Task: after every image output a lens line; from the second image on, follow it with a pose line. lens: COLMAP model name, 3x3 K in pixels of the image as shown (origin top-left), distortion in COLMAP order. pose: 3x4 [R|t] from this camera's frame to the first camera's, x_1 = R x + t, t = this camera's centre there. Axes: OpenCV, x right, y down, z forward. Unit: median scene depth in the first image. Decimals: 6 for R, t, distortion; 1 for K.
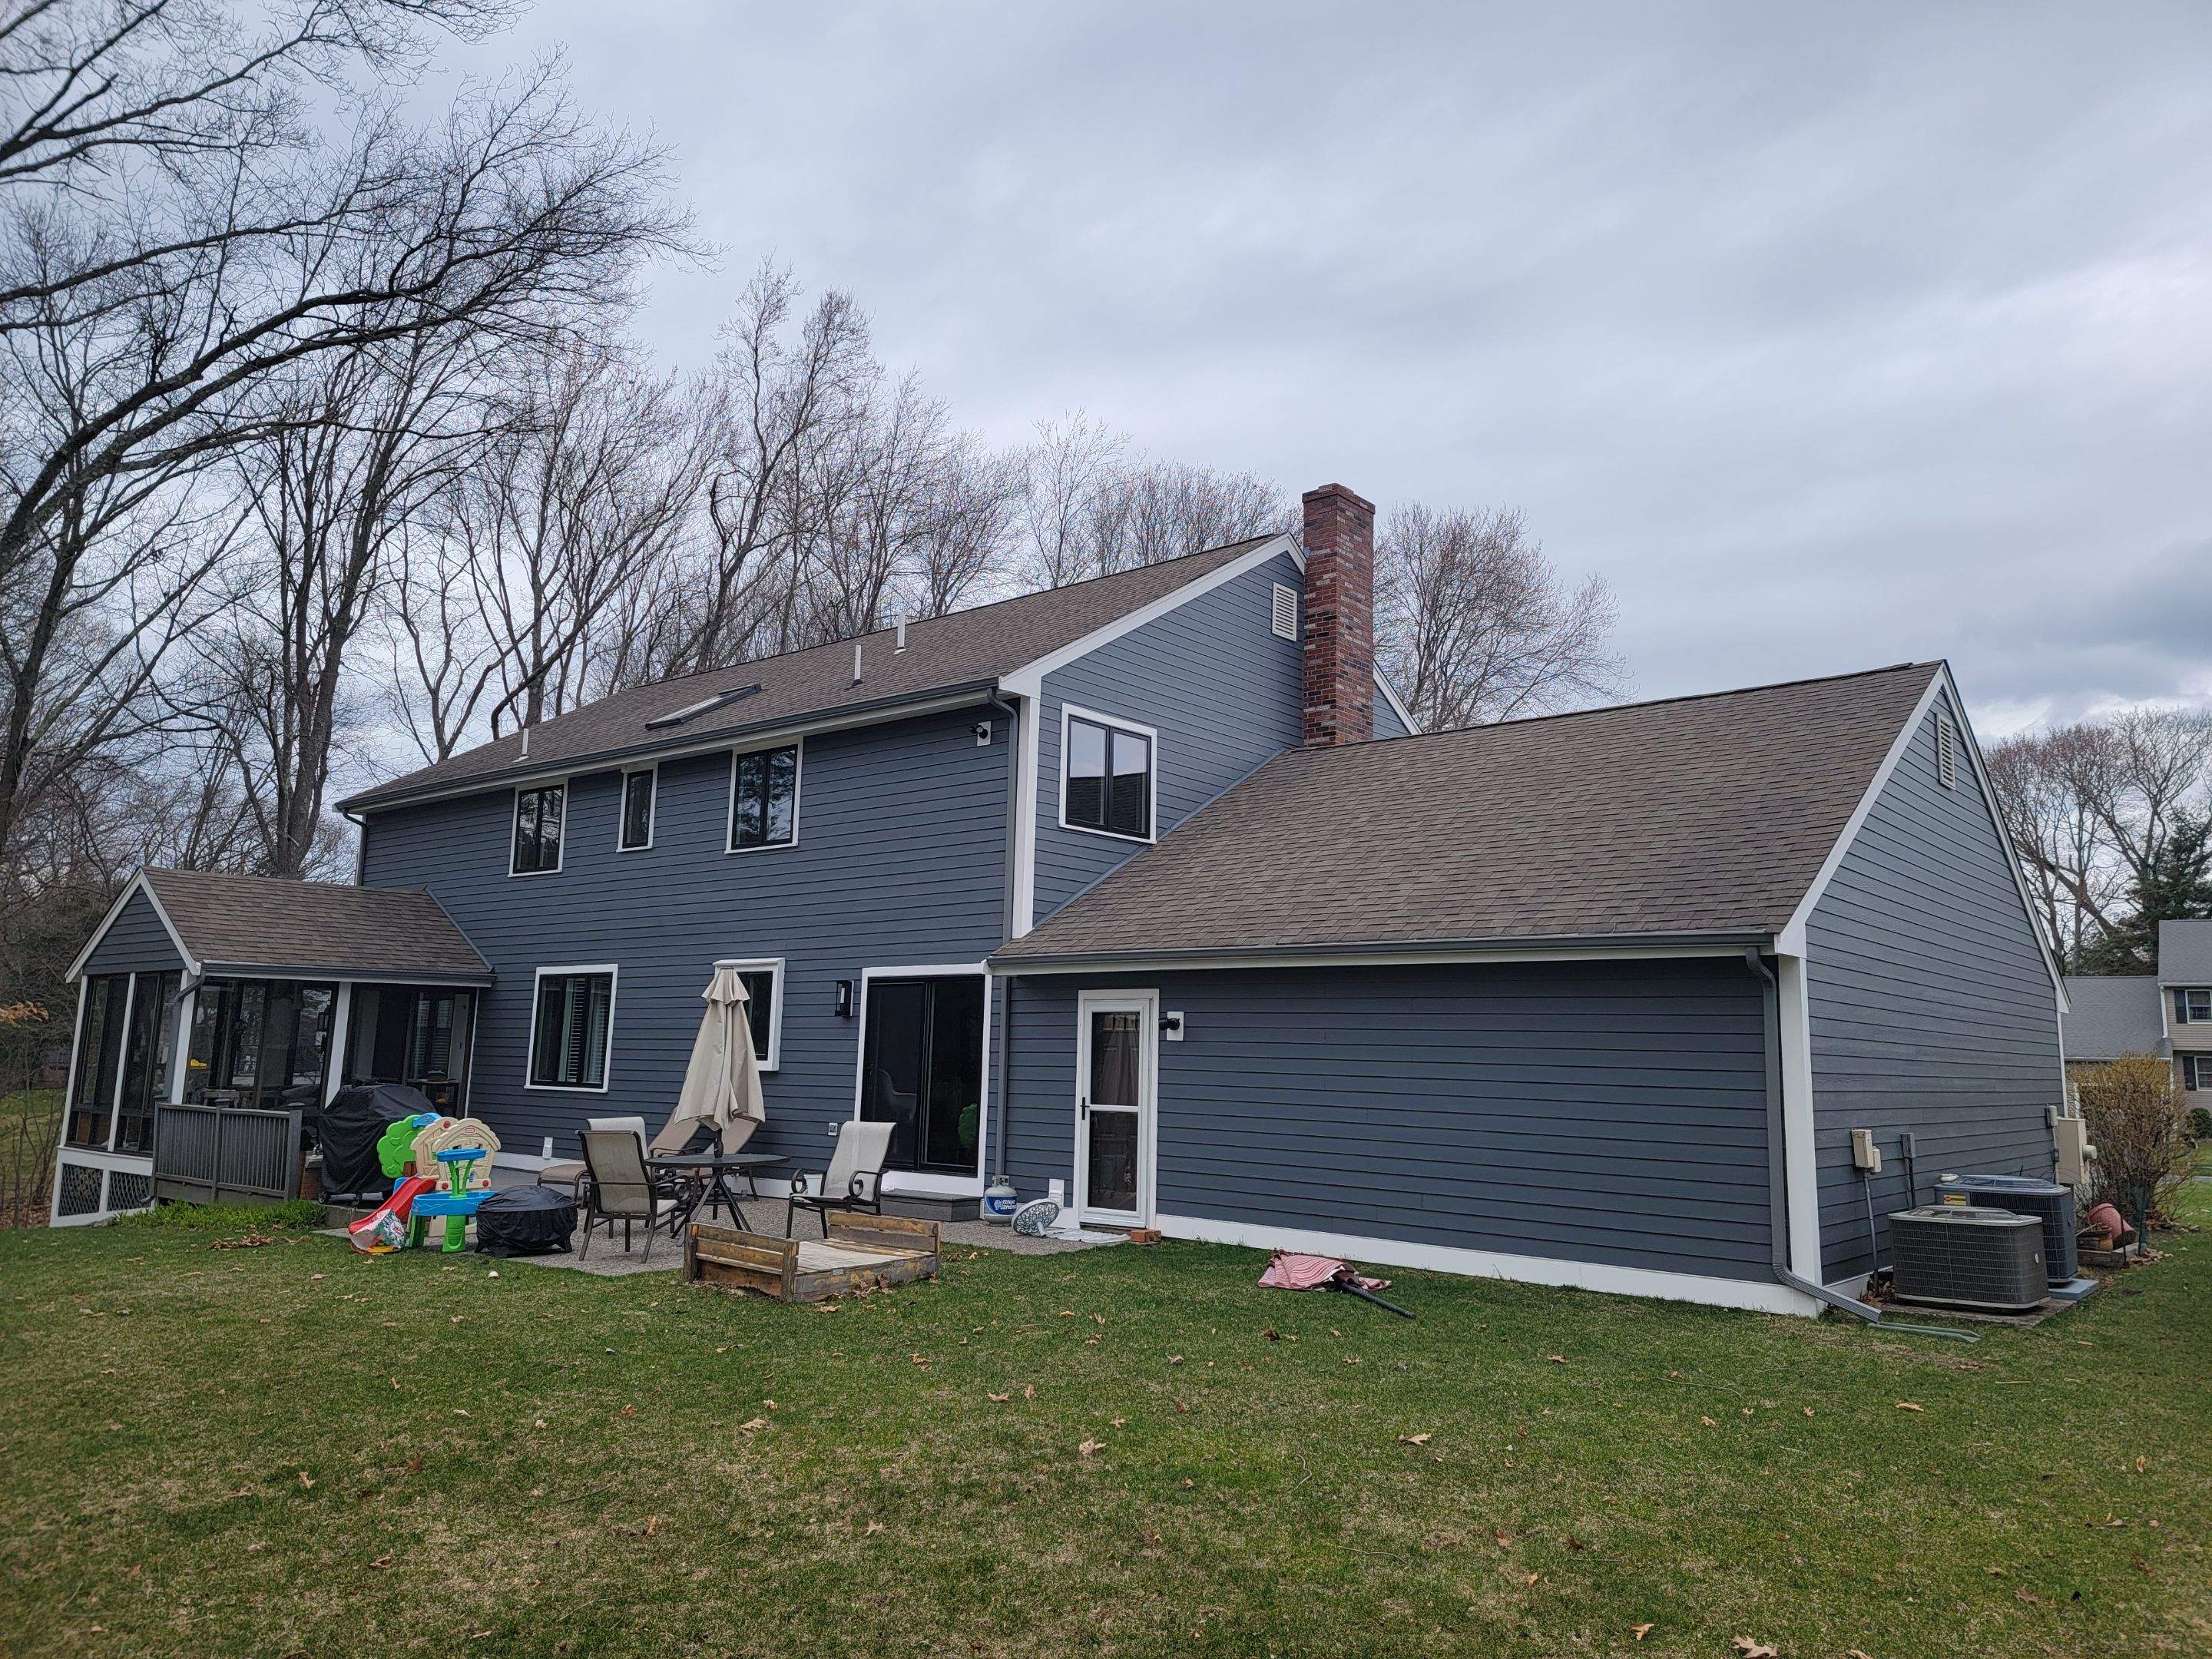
lens RADIAL K [[1514.3, 0, 1113.1], [0, 1514.3, 831.6], [0, 0, 1]] dist [0.090250, -0.058451]
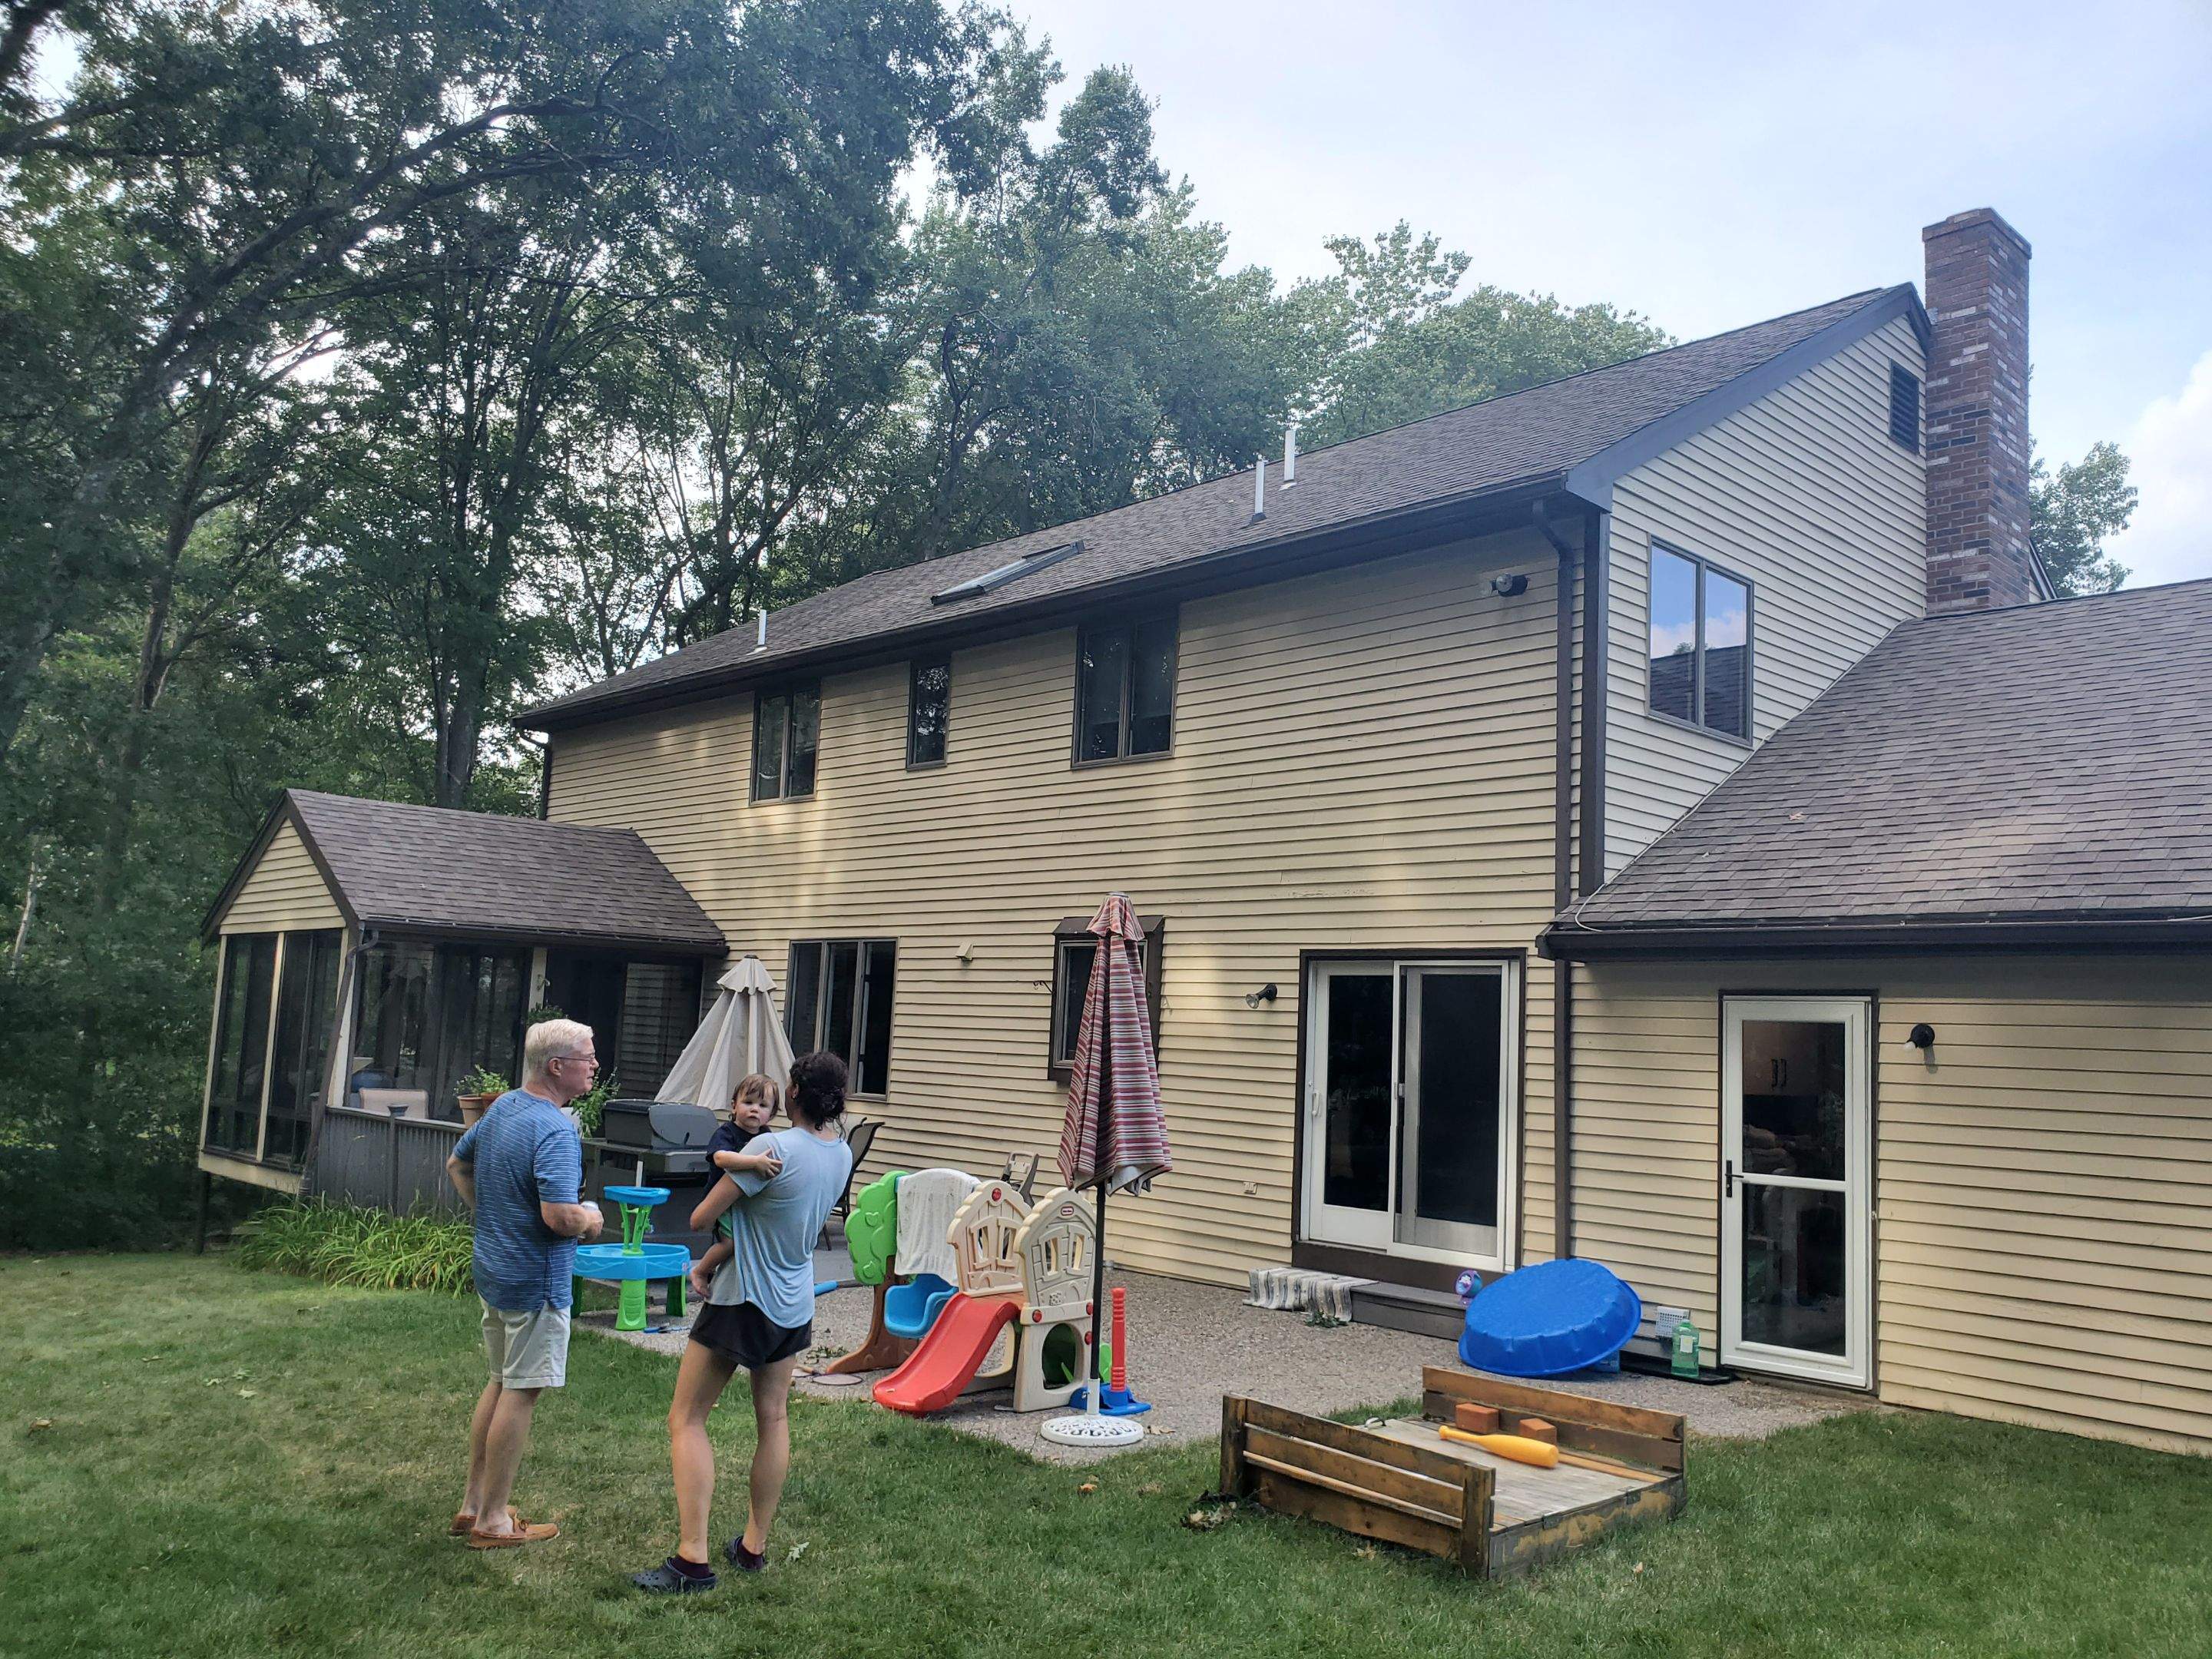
lens RADIAL K [[1751.8, 0, 1113.3], [0, 1751.8, 850.5], [0, 0, 1]] dist [0.026436, 0.003021]
pose [[0.992856, 0.009026, -0.118974, -0.130913], [-0.005236, 0.999470, 0.032128, 0.022629], [0.119201, -0.031276, 0.992377, 0.204827]]
